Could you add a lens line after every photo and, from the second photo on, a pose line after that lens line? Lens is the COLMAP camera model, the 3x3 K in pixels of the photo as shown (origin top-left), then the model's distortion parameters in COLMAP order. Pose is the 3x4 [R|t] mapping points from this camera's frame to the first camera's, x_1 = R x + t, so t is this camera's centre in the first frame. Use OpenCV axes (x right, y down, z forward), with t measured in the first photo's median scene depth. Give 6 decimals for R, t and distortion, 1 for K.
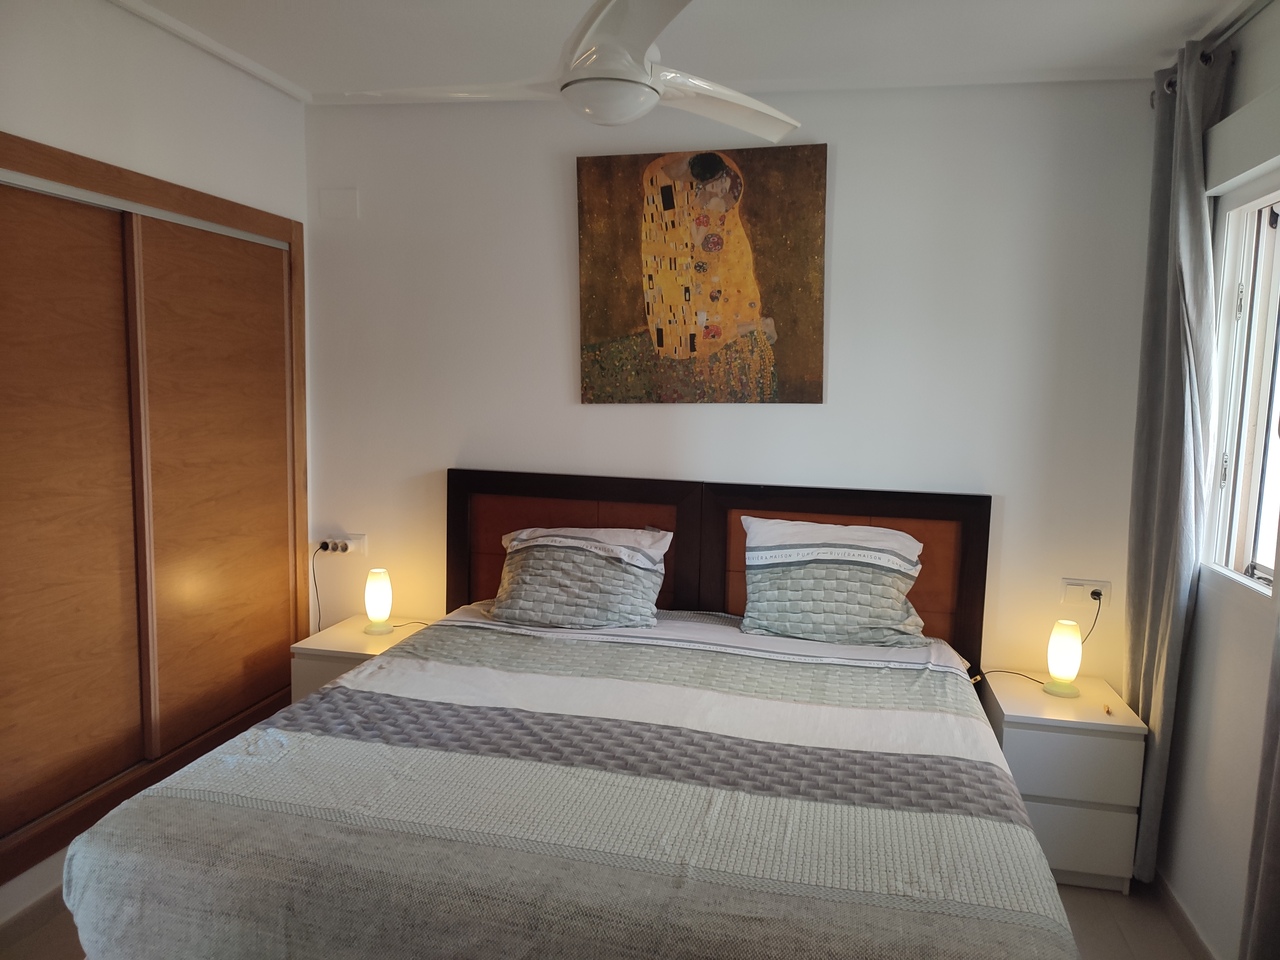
lens RADIAL K [[931.9, 0, 645.0], [0, 931.9, 483.5], [0, 0, 1]] dist [0.017577, -0.013963]
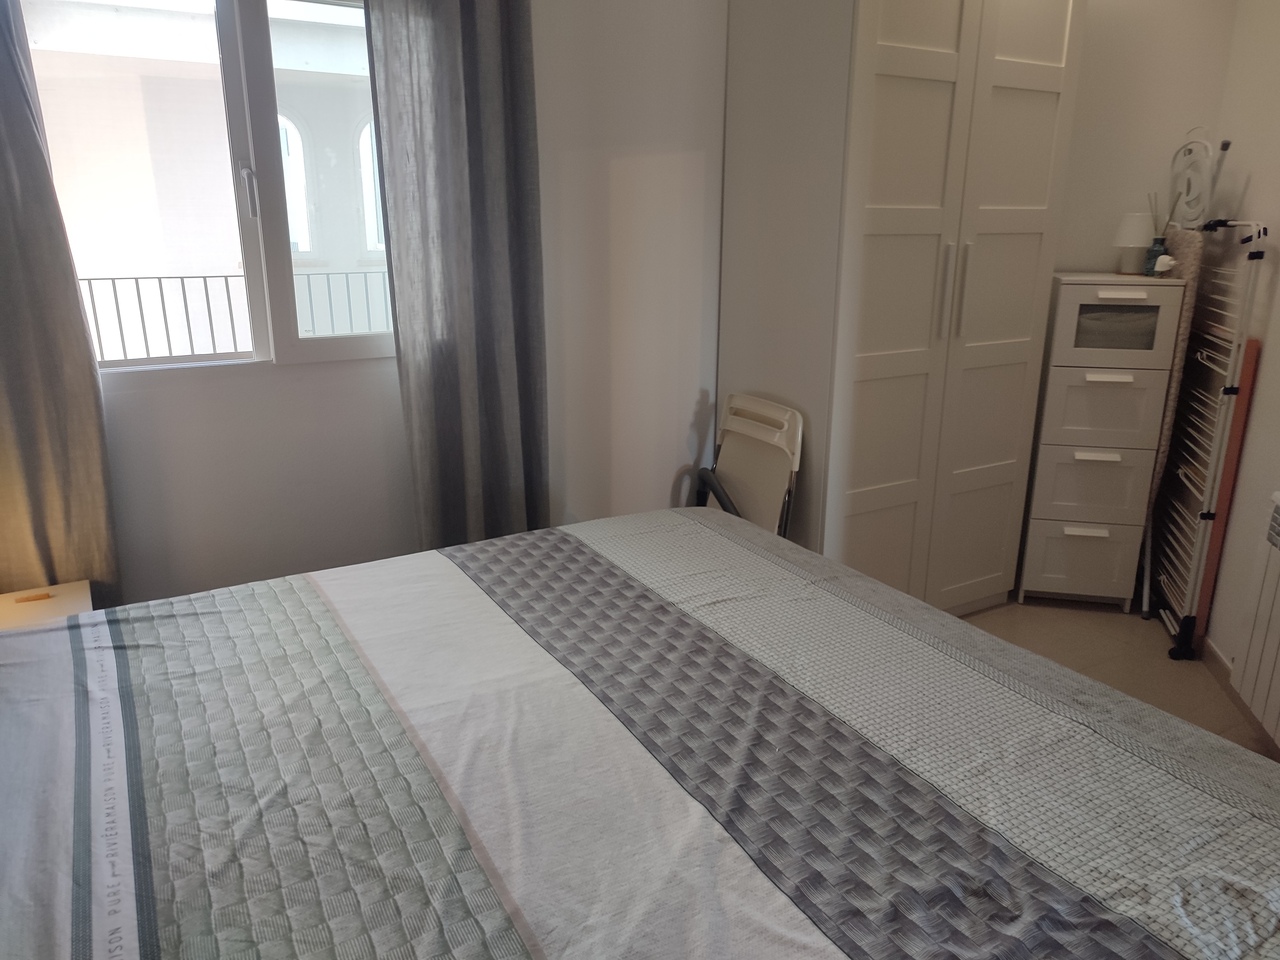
lens RADIAL K [[931.9, 0, 638.3], [0, 931.9, 489.2], [0, 0, 1]] dist [0.017577, -0.013963]
pose [[-0.677281, -0.238102, 0.696131, -0.321745], [0.059883, 0.925204, 0.374714, -0.090592], [-0.733284, 0.295473, -0.612365, 0.965793]]
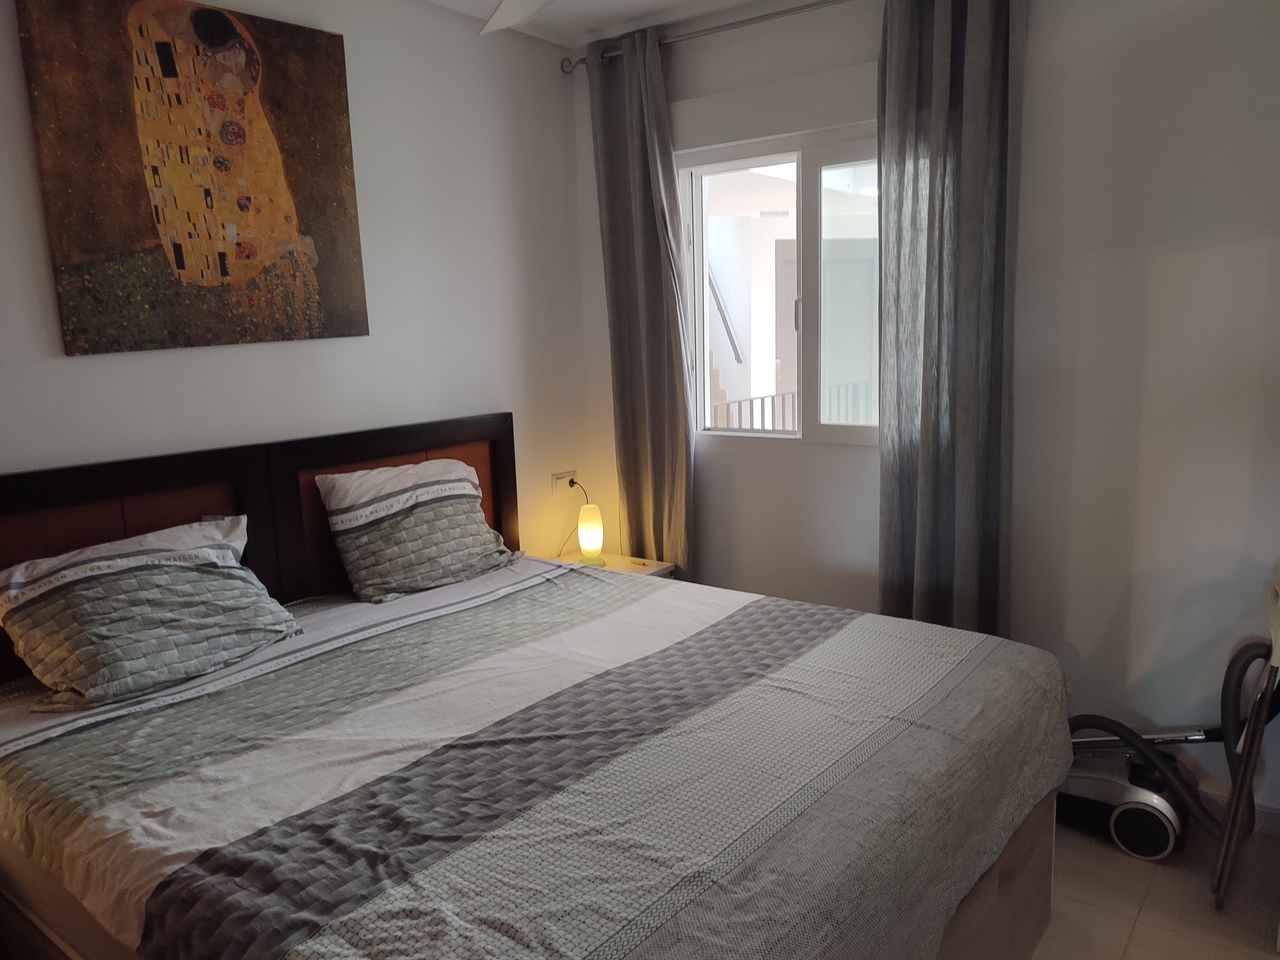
lens RADIAL K [[931.9, 0, 633.6], [0, 931.9, 475.2], [0, 0, 1]] dist [0.017577, -0.013963]
pose [[0.433059, -0.181643, 0.882874, -0.529727], [0.143486, 0.980887, 0.131427, -0.036089], [-0.889872, 0.069764, 0.450845, 0.386530]]
